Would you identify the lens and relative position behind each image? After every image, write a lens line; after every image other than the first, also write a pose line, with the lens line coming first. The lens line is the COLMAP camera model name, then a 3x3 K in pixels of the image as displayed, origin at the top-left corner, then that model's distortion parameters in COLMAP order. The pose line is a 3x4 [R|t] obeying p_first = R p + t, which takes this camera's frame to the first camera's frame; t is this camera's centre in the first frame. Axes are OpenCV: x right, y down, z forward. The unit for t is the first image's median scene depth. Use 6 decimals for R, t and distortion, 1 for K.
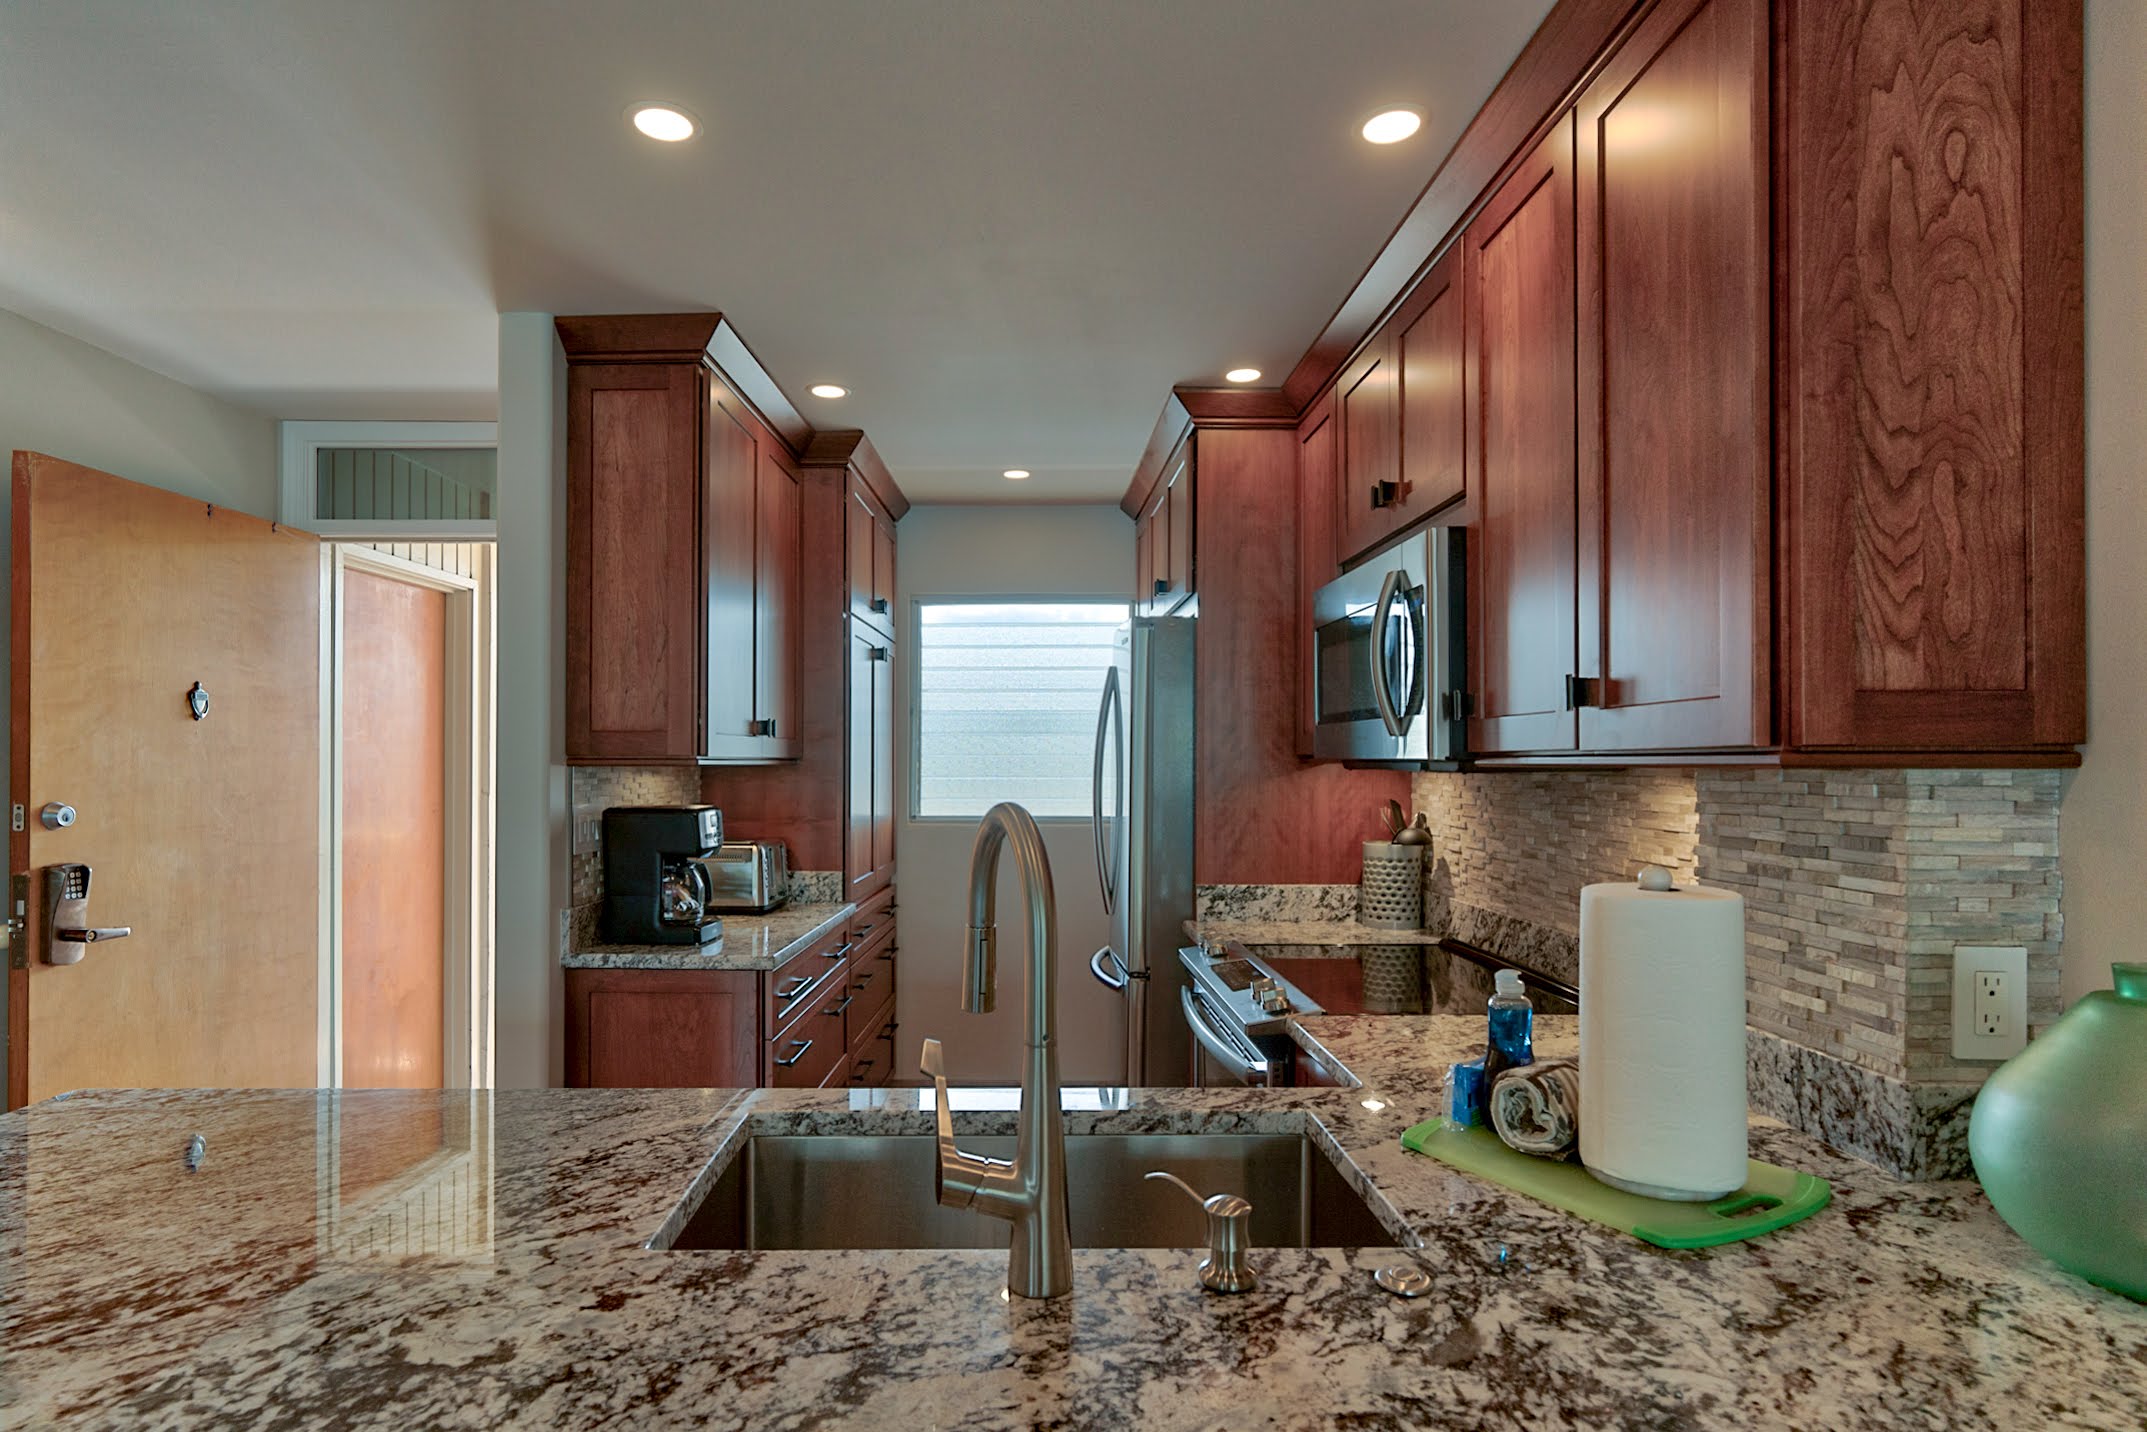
lens RADIAL K [[1113.2, 0, 1040.1], [0, 1113.2, 753.3], [0, 0, 1]] dist [-0.014497, 0.010555]
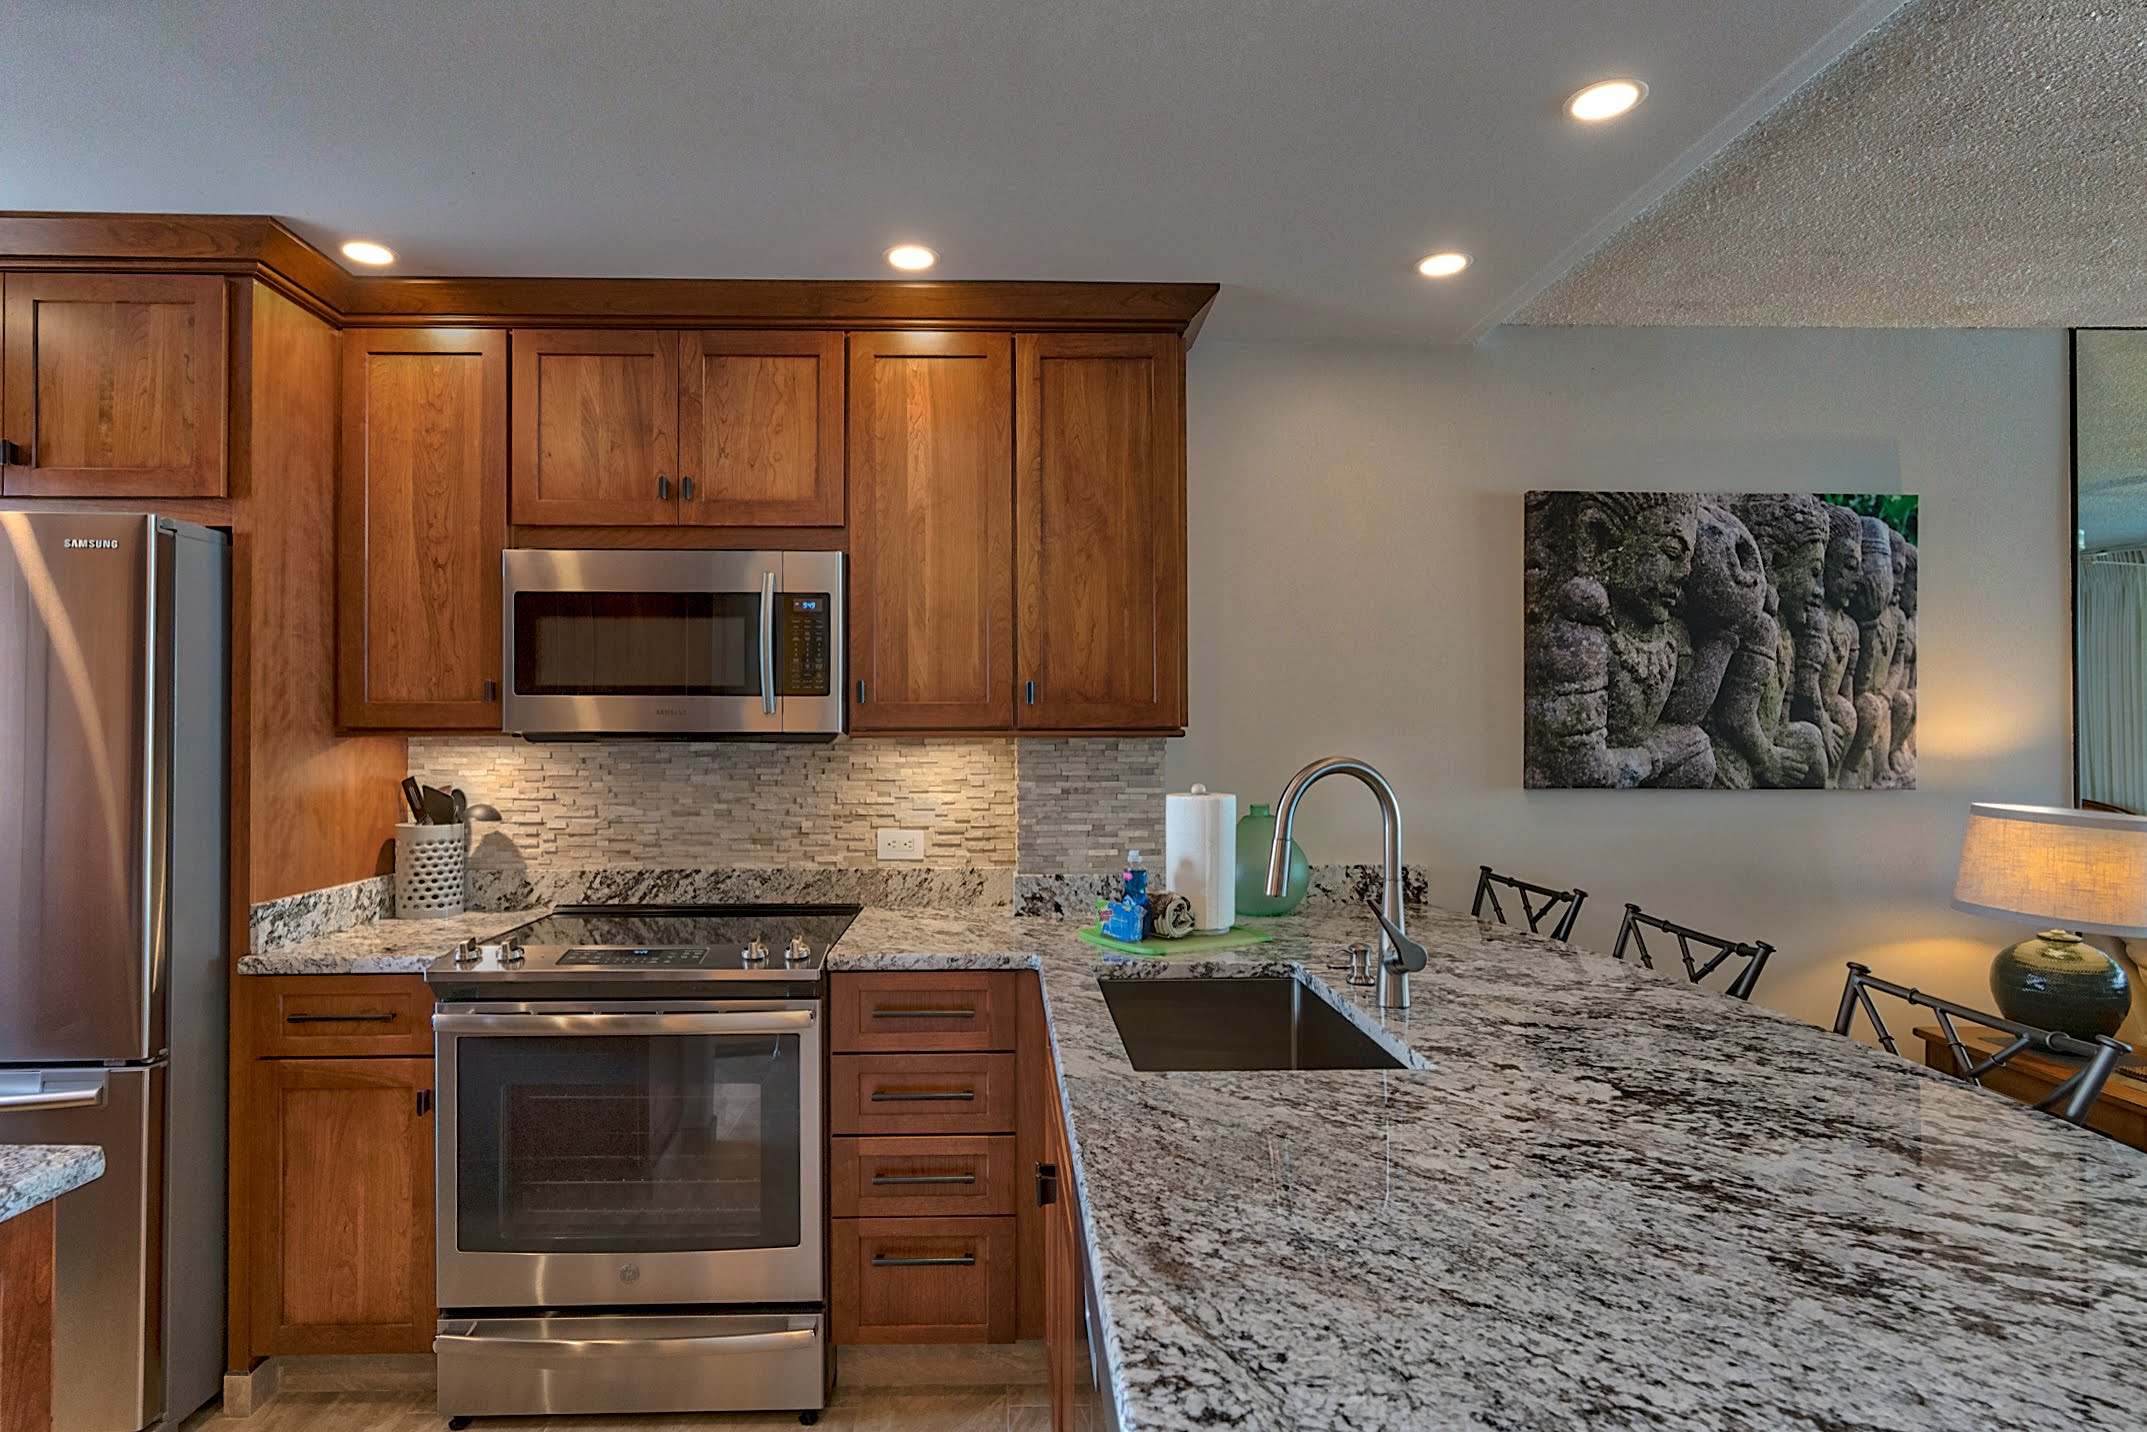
lens RADIAL K [[1114.1, 0, 1031.8], [0, 1114.1, 727.8], [0, 0, 1]] dist [-0.014913, 0.010443]
pose [[-0.003699, 0.005673, 0.999977, -0.741886], [-0.005691, 0.999968, -0.005694, 0.004886], [-0.999977, -0.005712, -0.003666, 0.628933]]
